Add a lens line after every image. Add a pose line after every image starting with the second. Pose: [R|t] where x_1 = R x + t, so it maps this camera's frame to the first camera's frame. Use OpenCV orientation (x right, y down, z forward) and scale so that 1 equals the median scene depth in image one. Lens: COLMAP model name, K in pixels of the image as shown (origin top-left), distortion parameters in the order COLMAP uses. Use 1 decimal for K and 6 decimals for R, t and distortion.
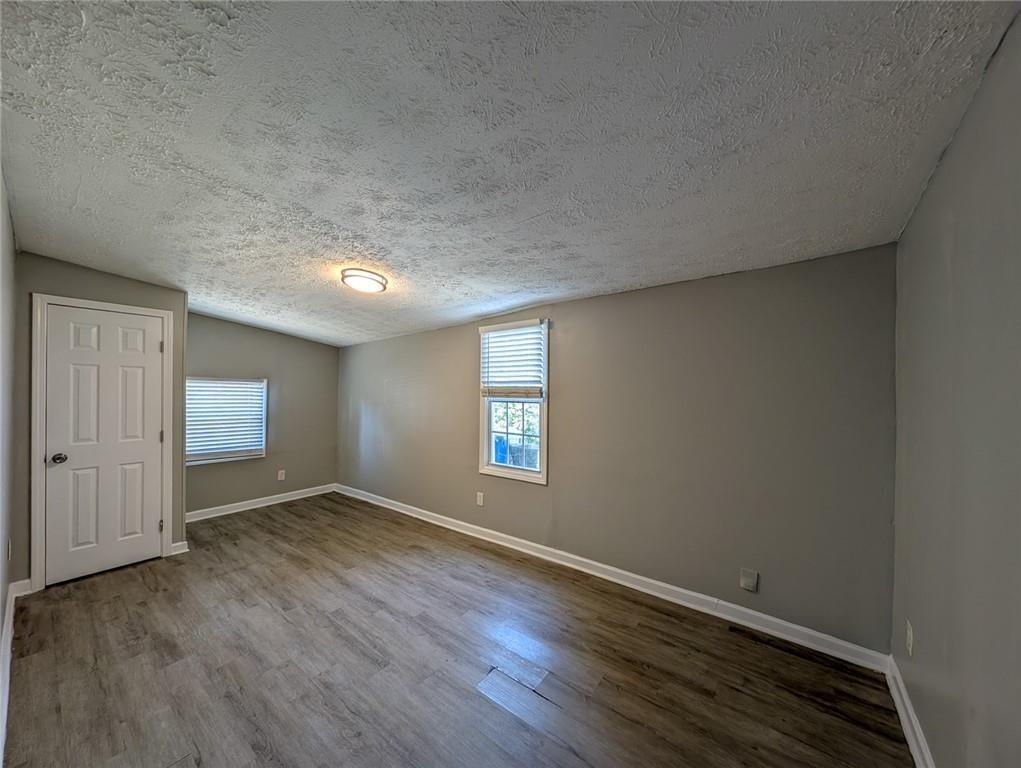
lens RADIAL K [[367.6, 0, 516.7], [0, 367.6, 387.8], [0, 0, 1]] dist [-0.003392, -0.000135]
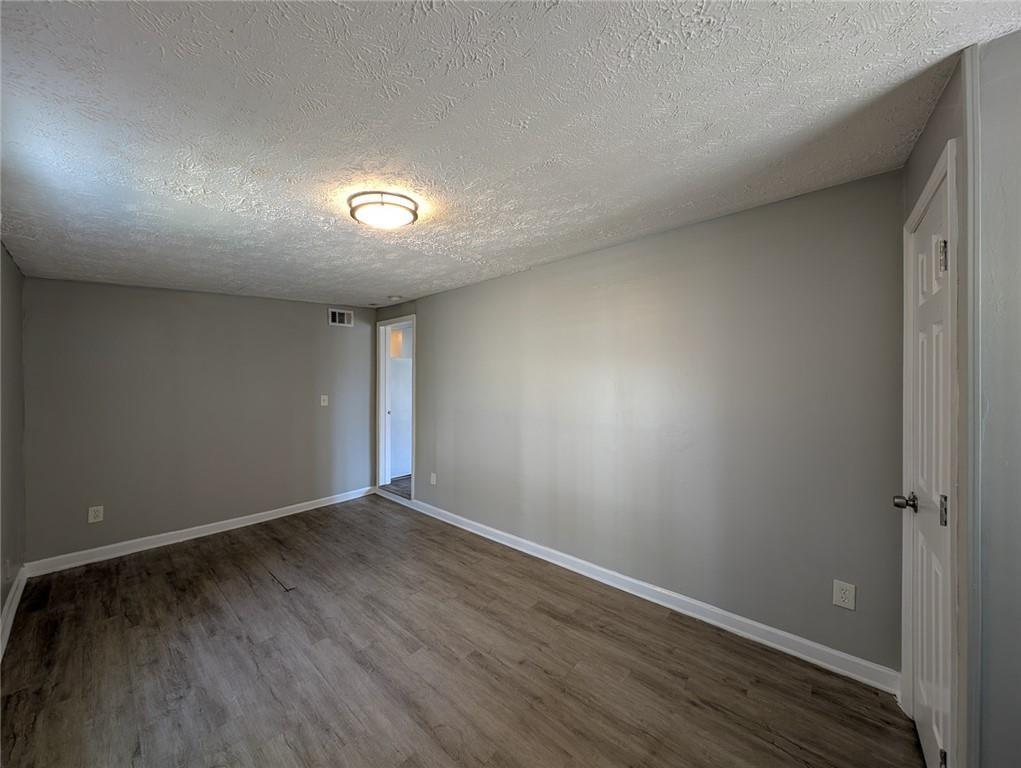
lens RADIAL K [[362.8, 0, 508.2], [0, 362.8, 385.8], [0, 0, 1]] dist [0.002851, -0.000377]
pose [[-0.997109, -0.005497, 0.075785, -0.799176], [-0.005669, 0.999982, -0.002059, 0.022144], [-0.075772, -0.002482, -0.997122, 1.894454]]
